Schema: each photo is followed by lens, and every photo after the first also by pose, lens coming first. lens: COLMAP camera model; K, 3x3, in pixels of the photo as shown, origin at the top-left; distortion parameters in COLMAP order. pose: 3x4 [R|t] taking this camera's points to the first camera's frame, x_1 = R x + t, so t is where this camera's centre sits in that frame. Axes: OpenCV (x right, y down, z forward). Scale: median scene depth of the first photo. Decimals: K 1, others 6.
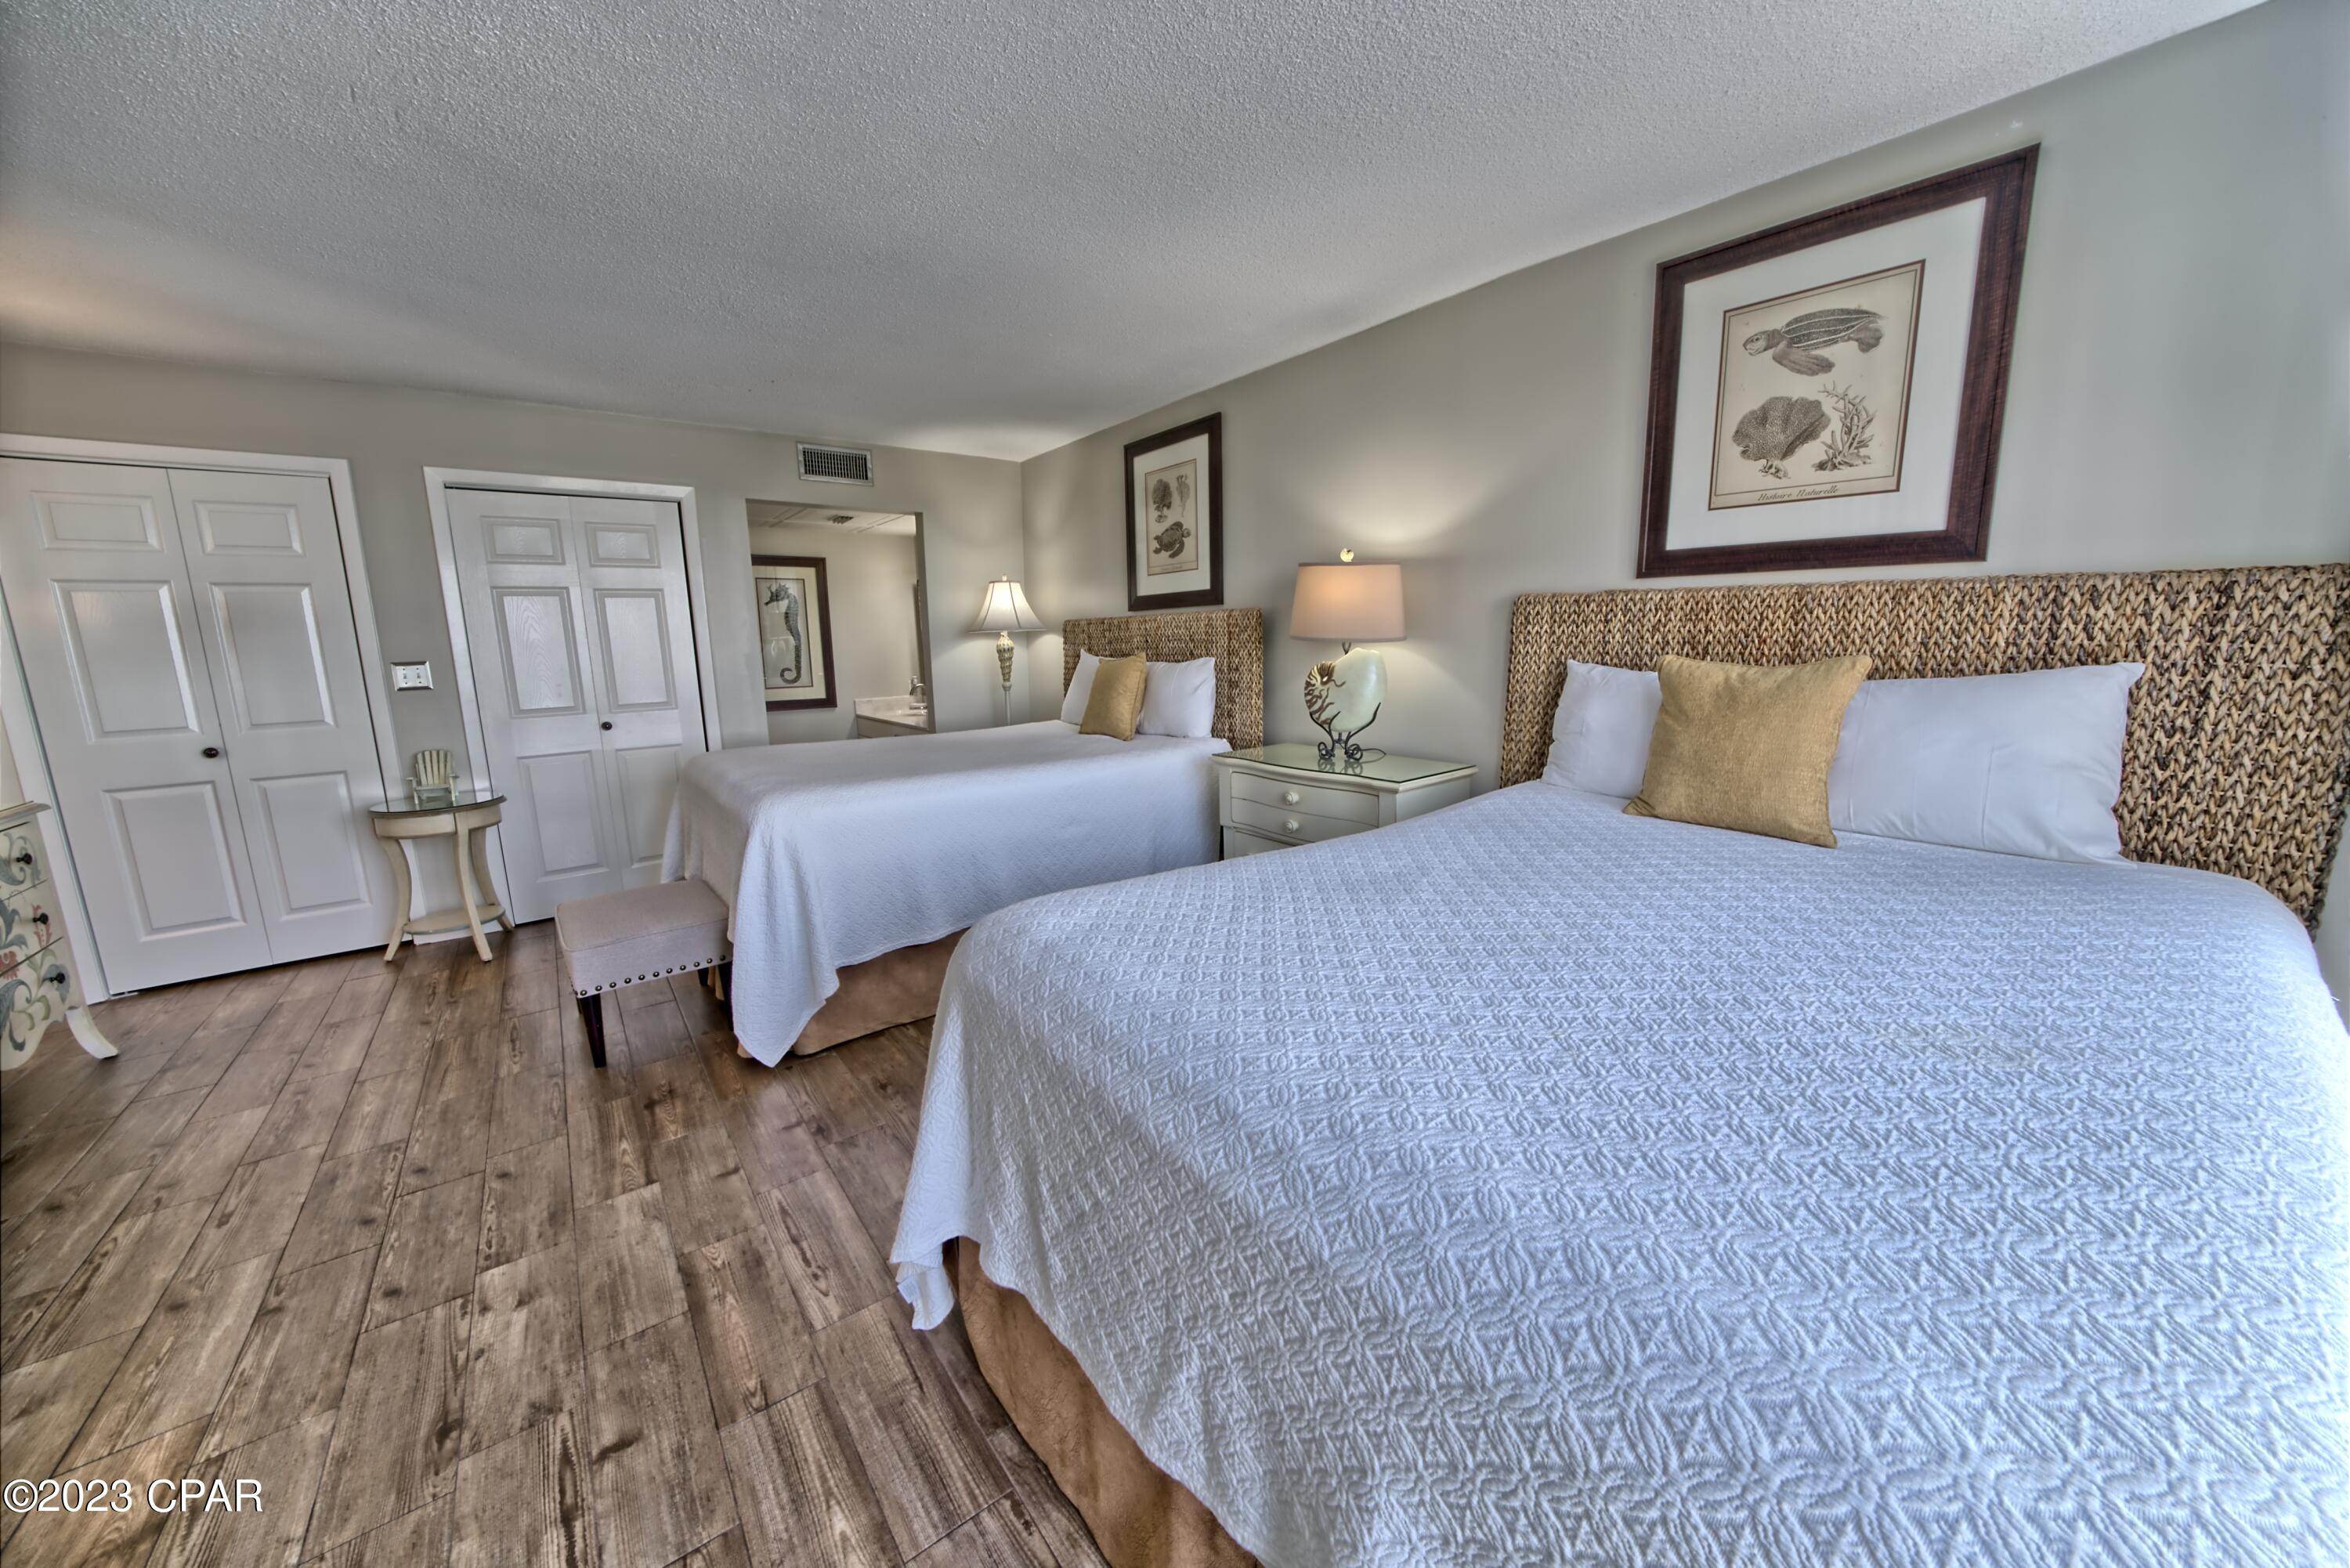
lens RADIAL K [[811.6, 0, 1177.9], [0, 811.6, 777.6], [0, 0, 1]] dist [-0.021614, -0.000016]
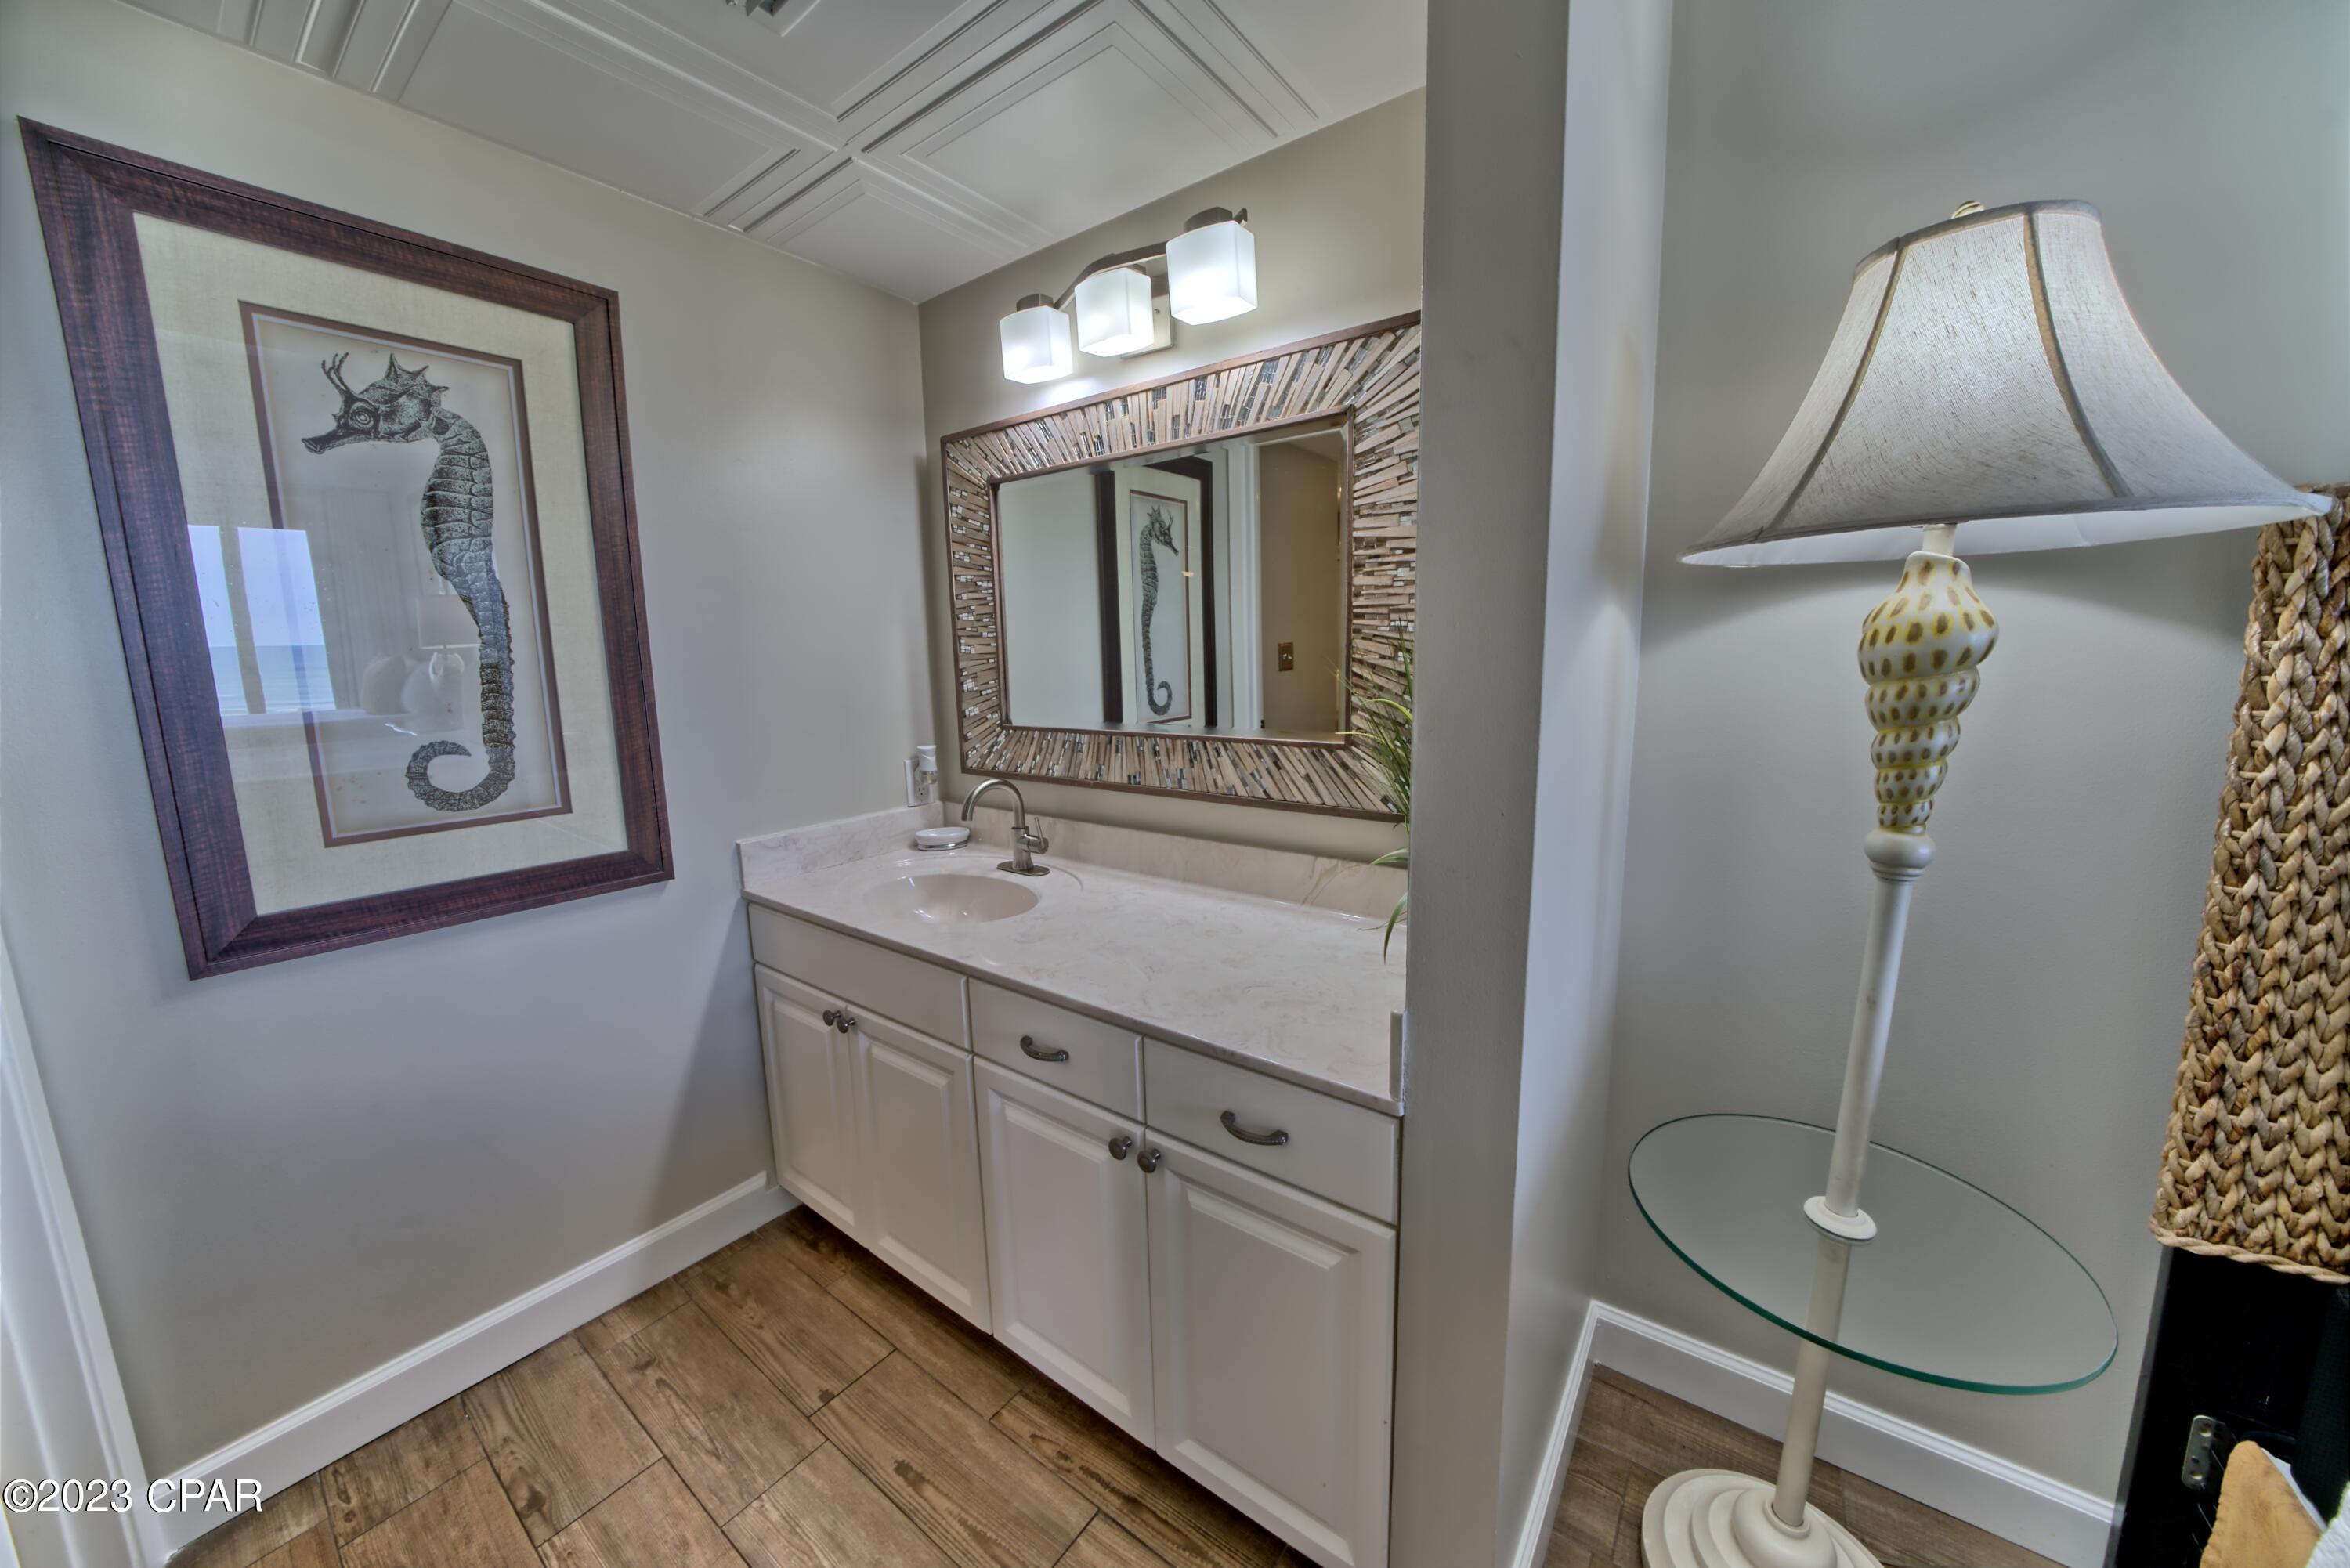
lens RADIAL K [[811.6, 0, 1177.9], [0, 811.6, 777.6], [0, 0, 1]] dist [-0.021614, -0.000016]
pose [[0.964137, -0.039332, 0.262473, -0.355501], [0.046365, 0.998711, -0.020655, -0.115242], [-0.261322, 0.032084, 0.964718, 0.754645]]
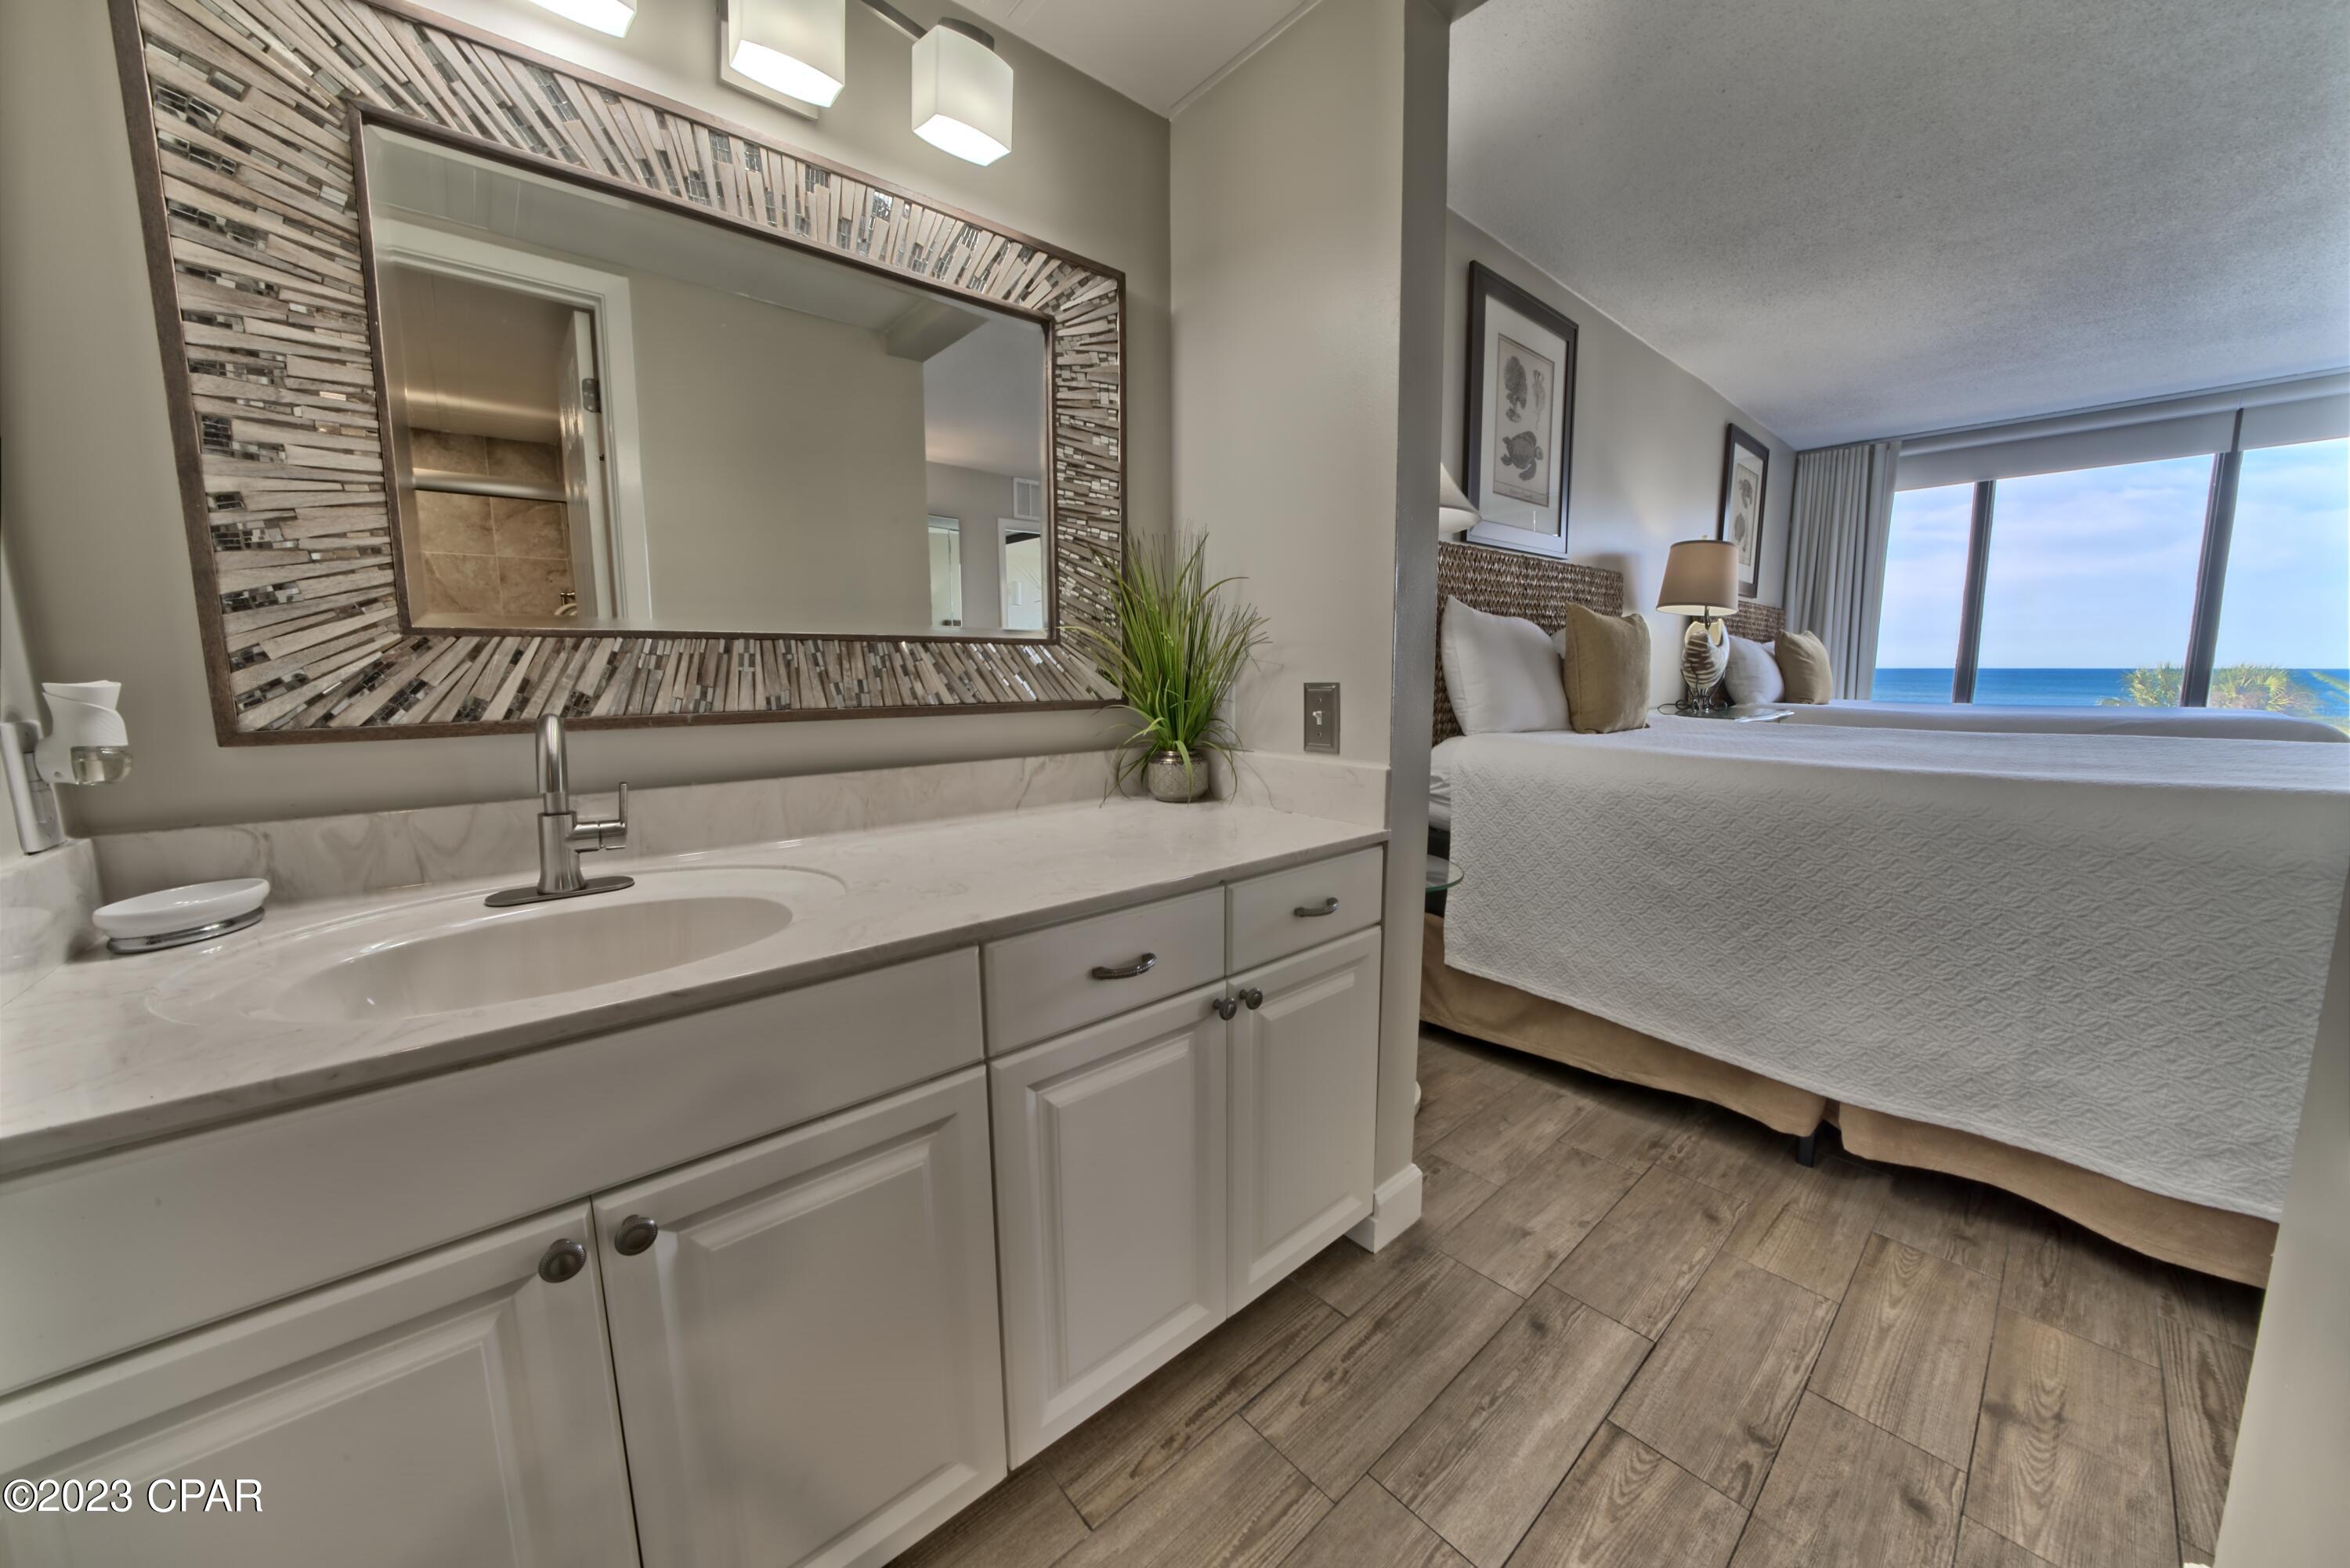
lens RADIAL K [[811.6, 0, 1177.9], [0, 811.6, 777.6], [0, 0, 1]] dist [-0.021614, -0.000016]
pose [[-0.044524, -0.110959, 0.992827, -0.503079], [0.181819, 0.976315, 0.117268, -0.108449], [-0.982324, 0.185736, -0.023295, 0.952481]]
